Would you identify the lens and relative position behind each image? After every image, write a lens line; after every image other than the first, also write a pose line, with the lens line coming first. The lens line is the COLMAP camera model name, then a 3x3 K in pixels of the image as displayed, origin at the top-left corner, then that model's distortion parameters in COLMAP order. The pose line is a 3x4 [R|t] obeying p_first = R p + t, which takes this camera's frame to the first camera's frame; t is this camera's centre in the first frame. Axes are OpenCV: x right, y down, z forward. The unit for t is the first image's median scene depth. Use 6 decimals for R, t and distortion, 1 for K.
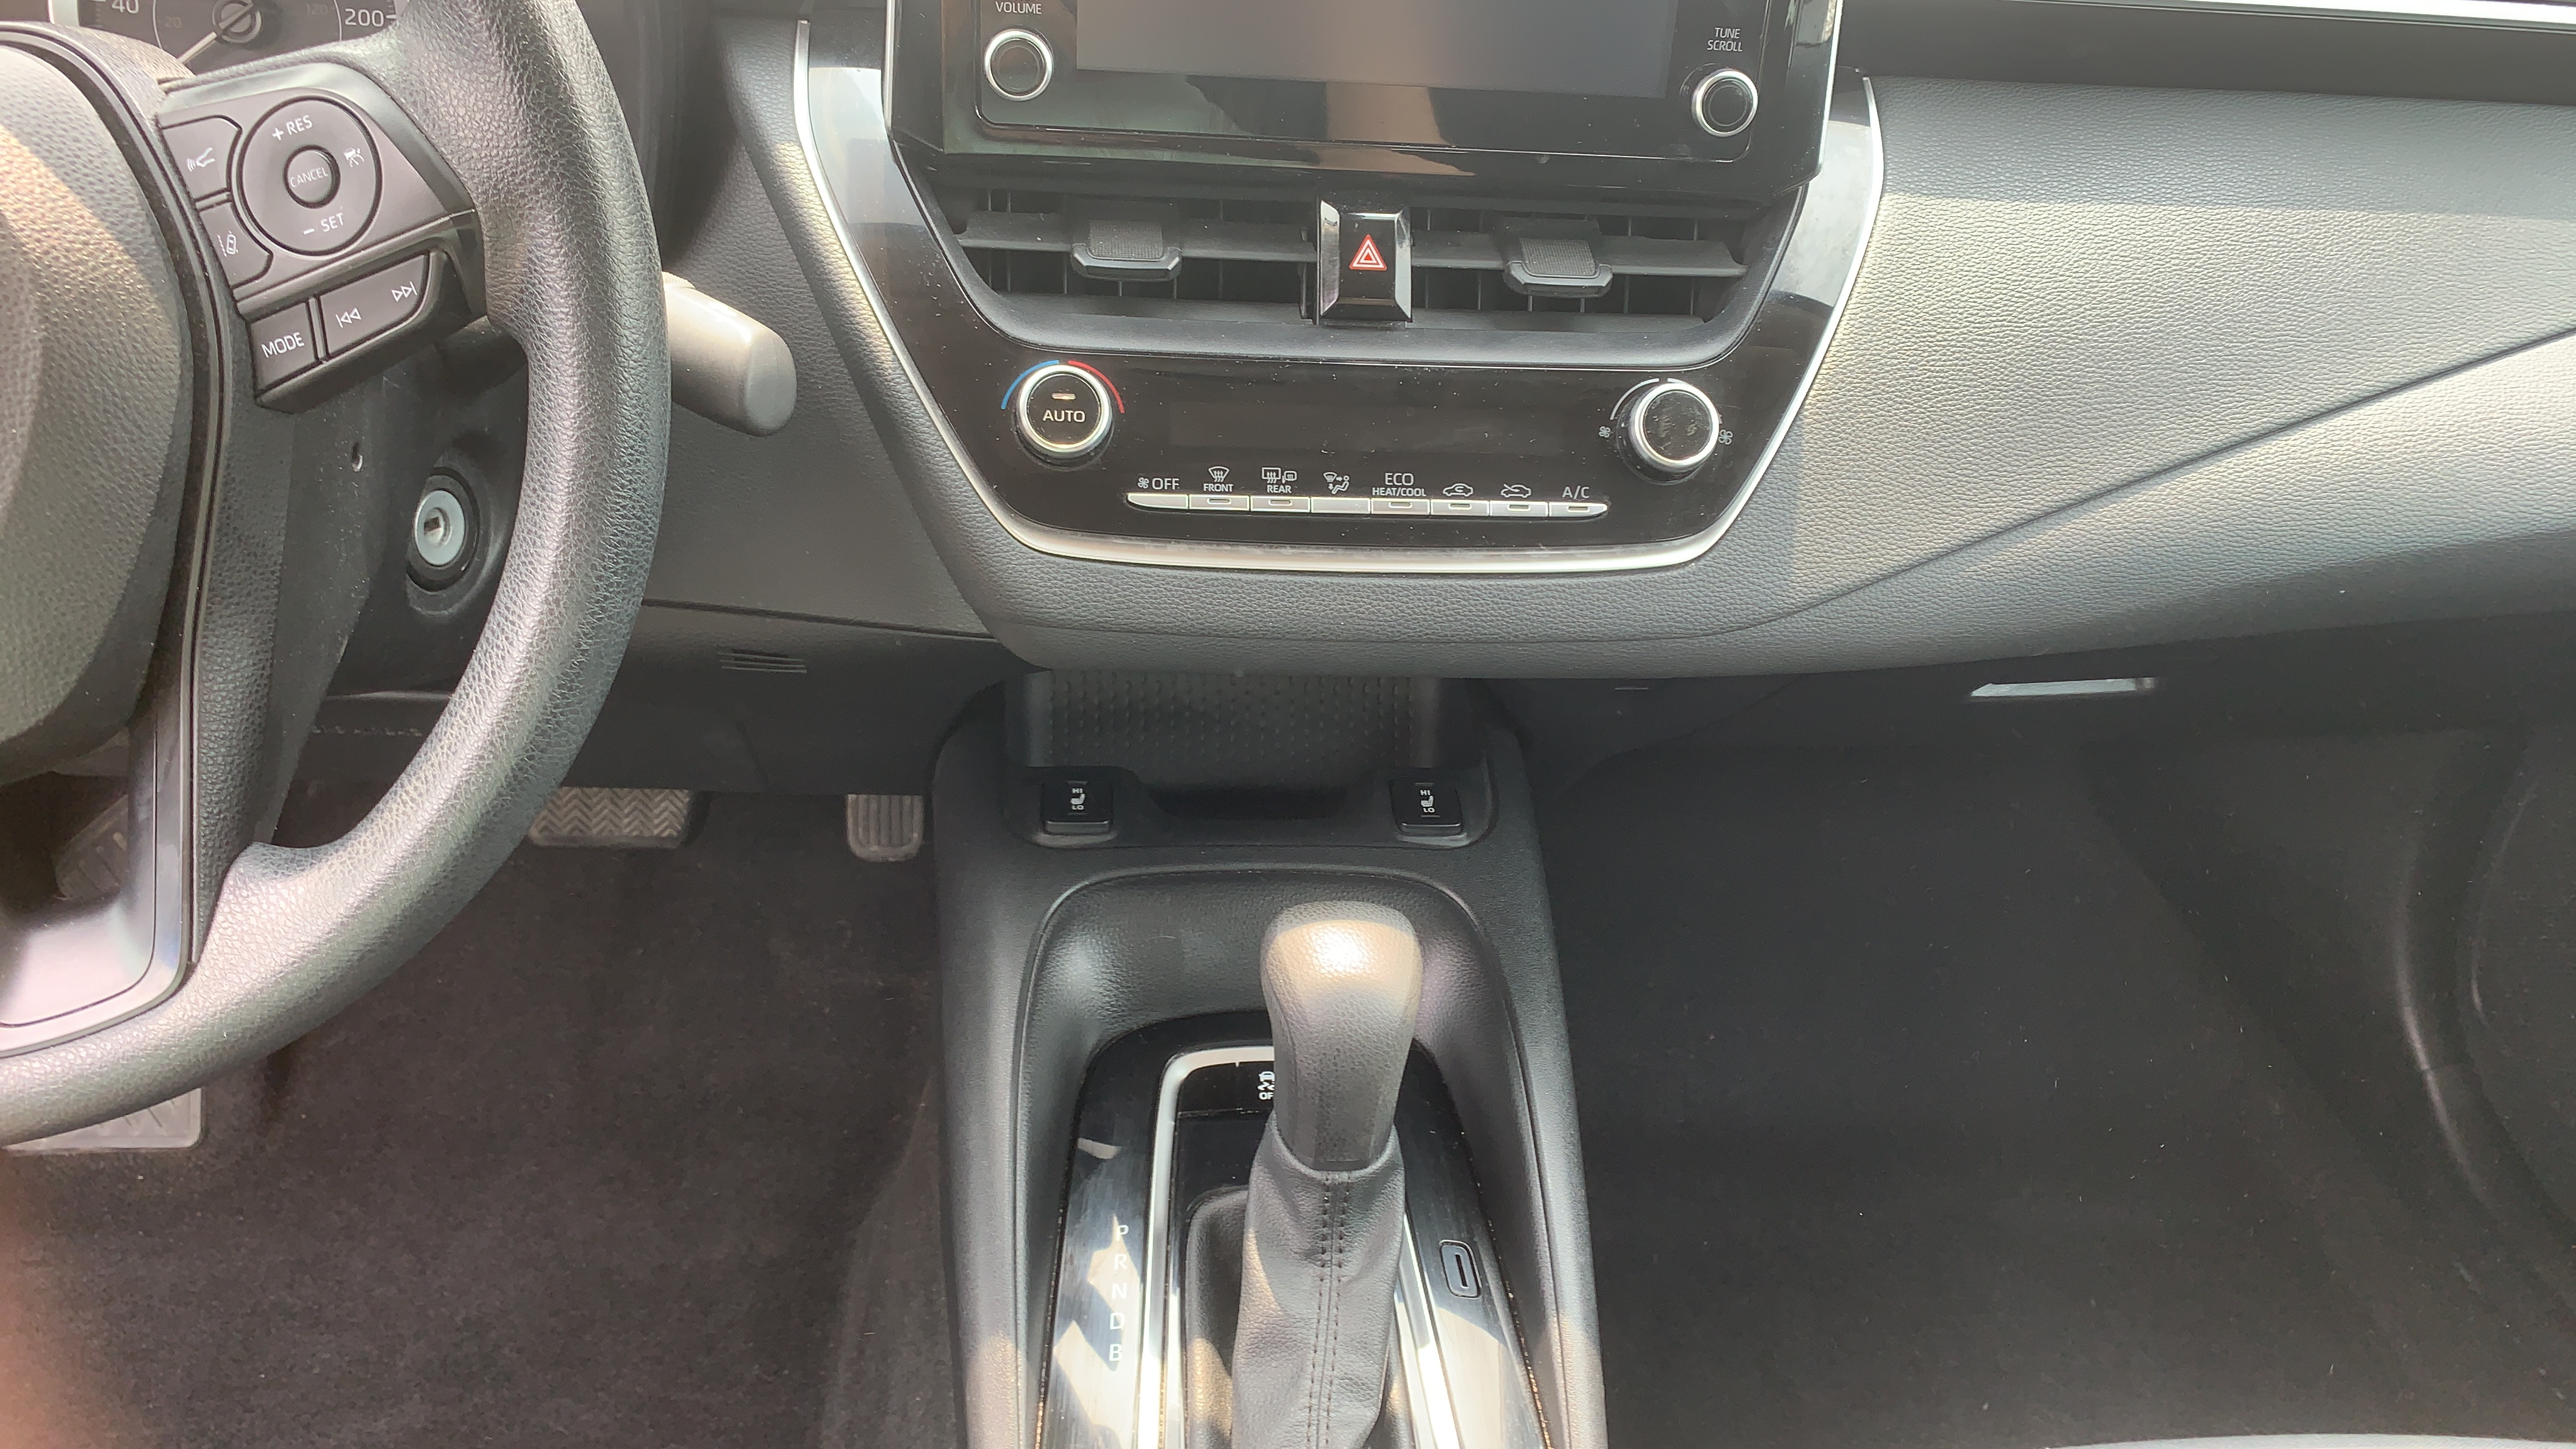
lens RADIAL K [[1915.0, 0, 1311.5], [0, 1915.0, 732.7], [0, 0, 1]] dist [0.083582, -0.188662]
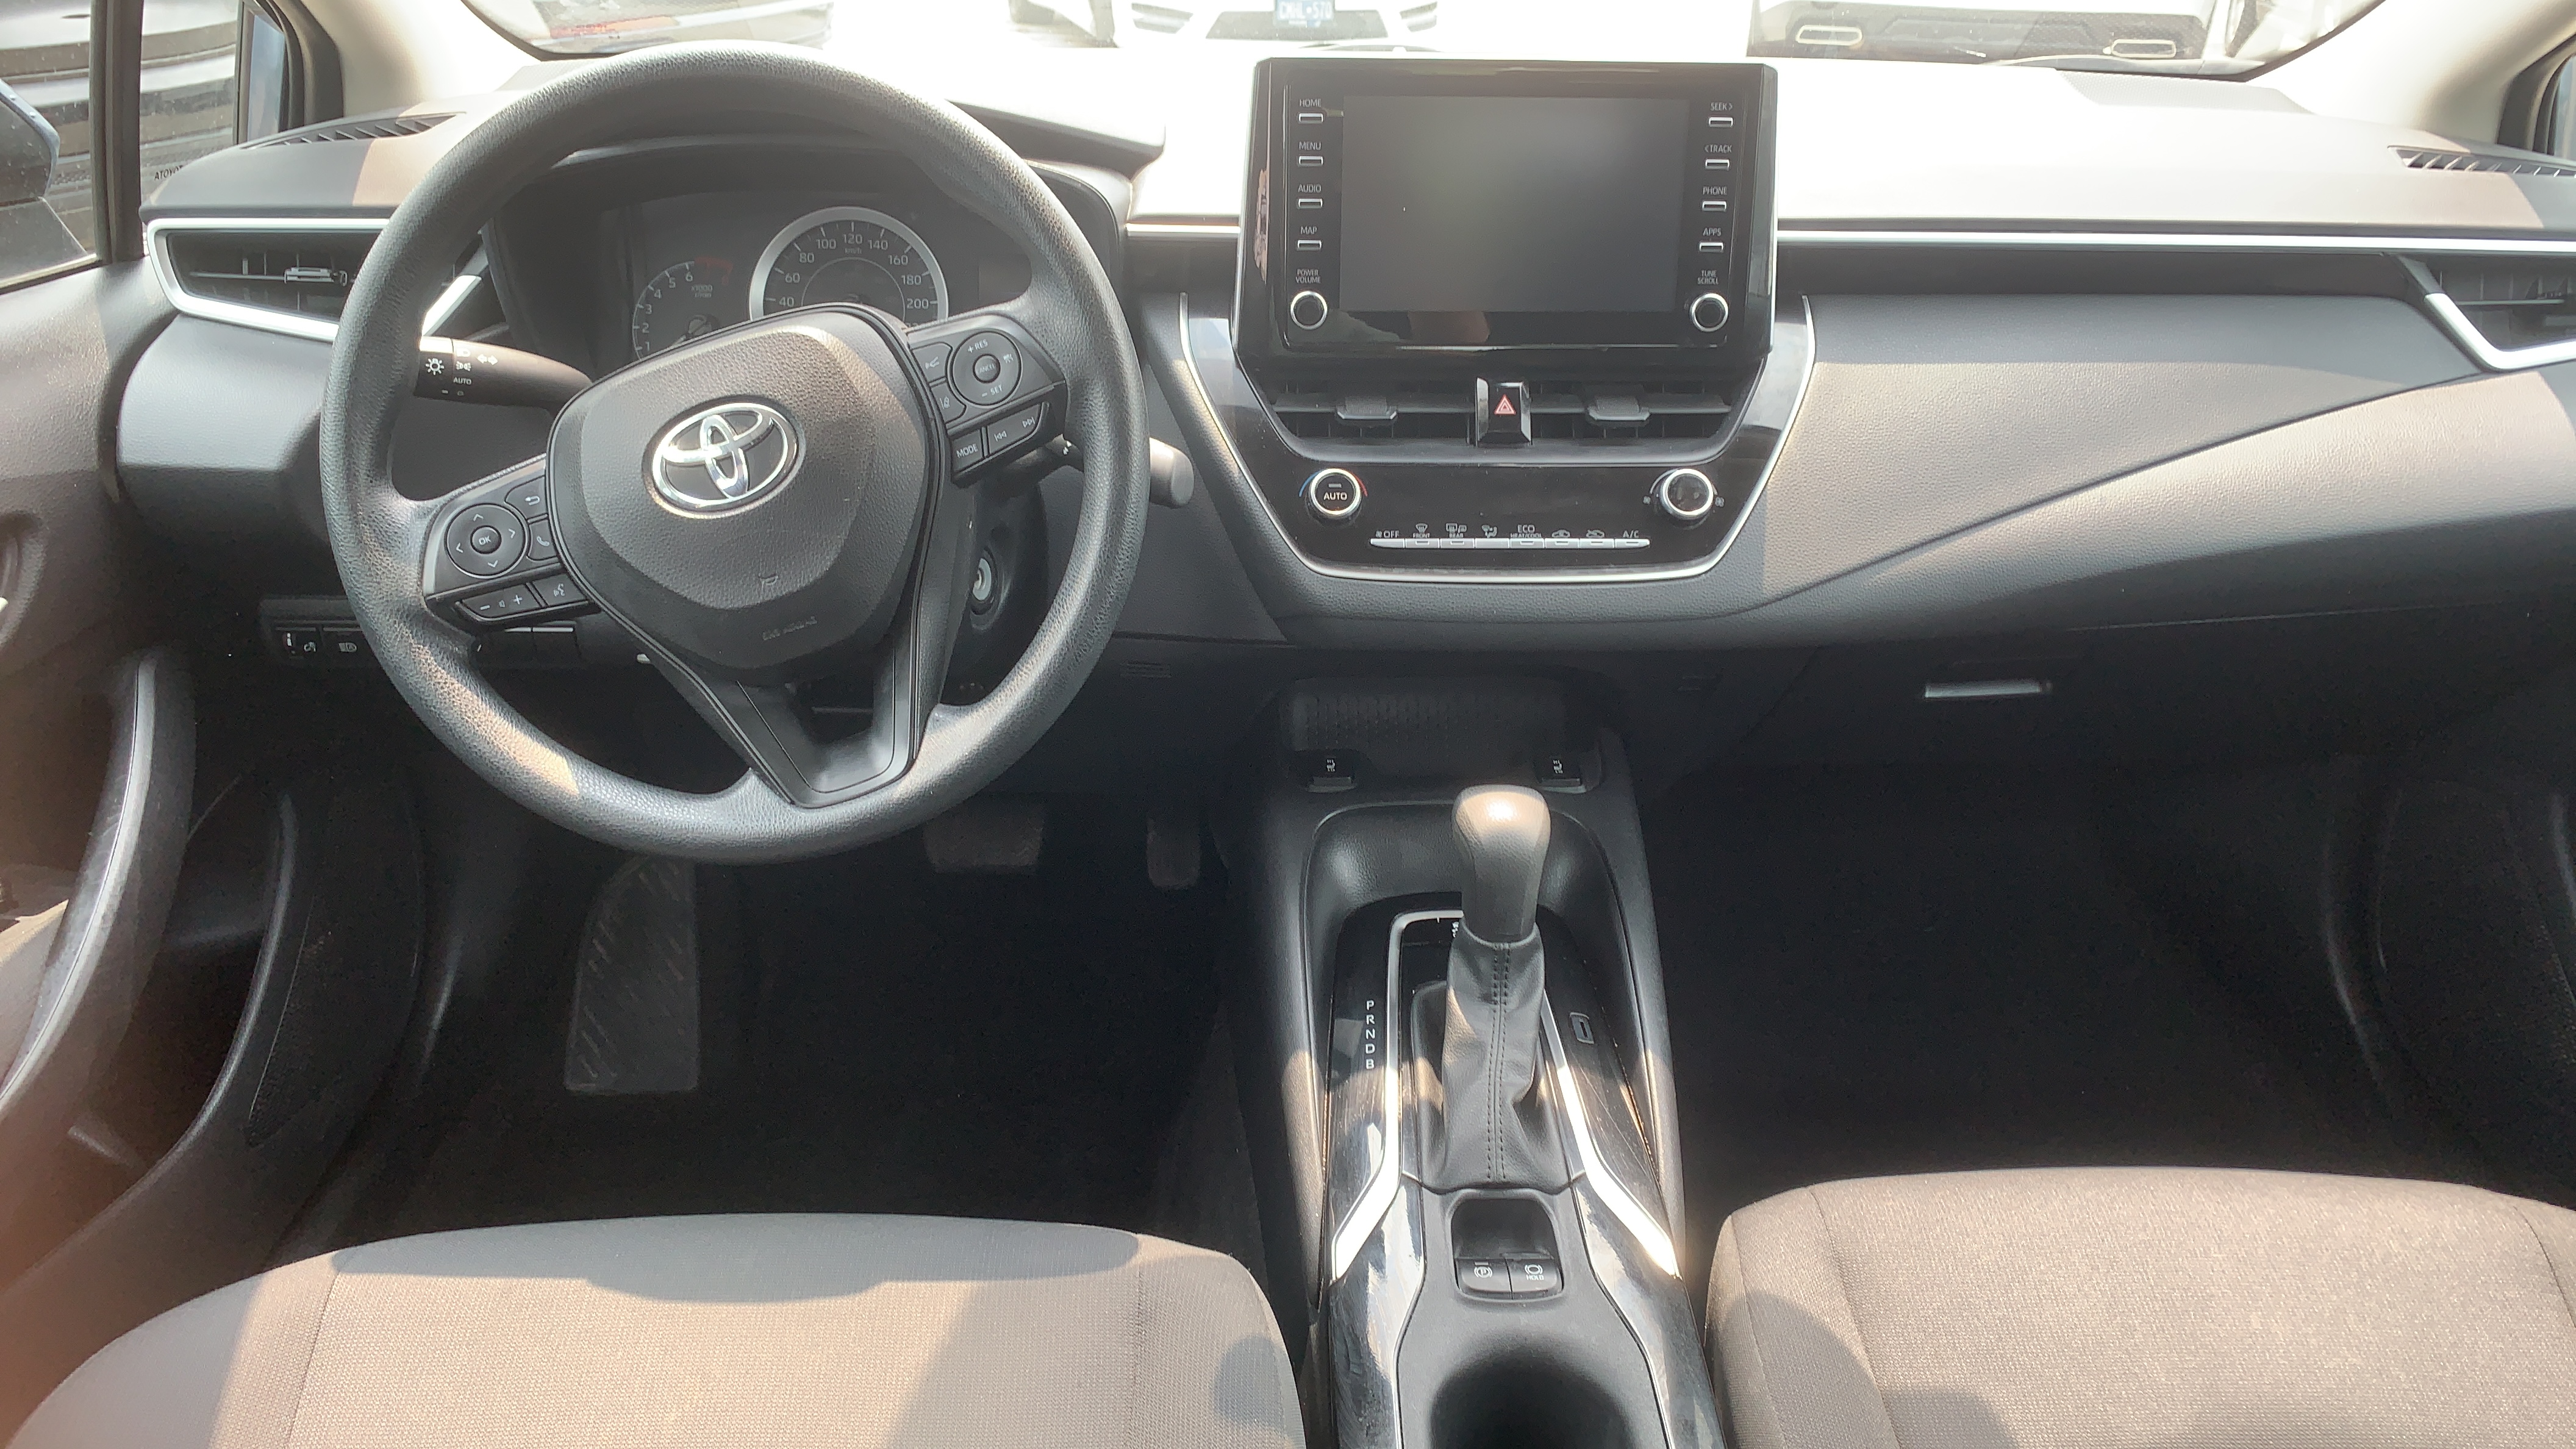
lens RADIAL K [[1915.0, 0, 1311.5], [0, 1915.0, 732.7], [0, 0, 1]] dist [0.083582, -0.188662]
pose [[0.995749, -0.027073, -0.088043, 0.000364], [0.014761, 0.990378, -0.137599, 0.281131], [0.090921, 0.135715, 0.986567, -0.690543]]
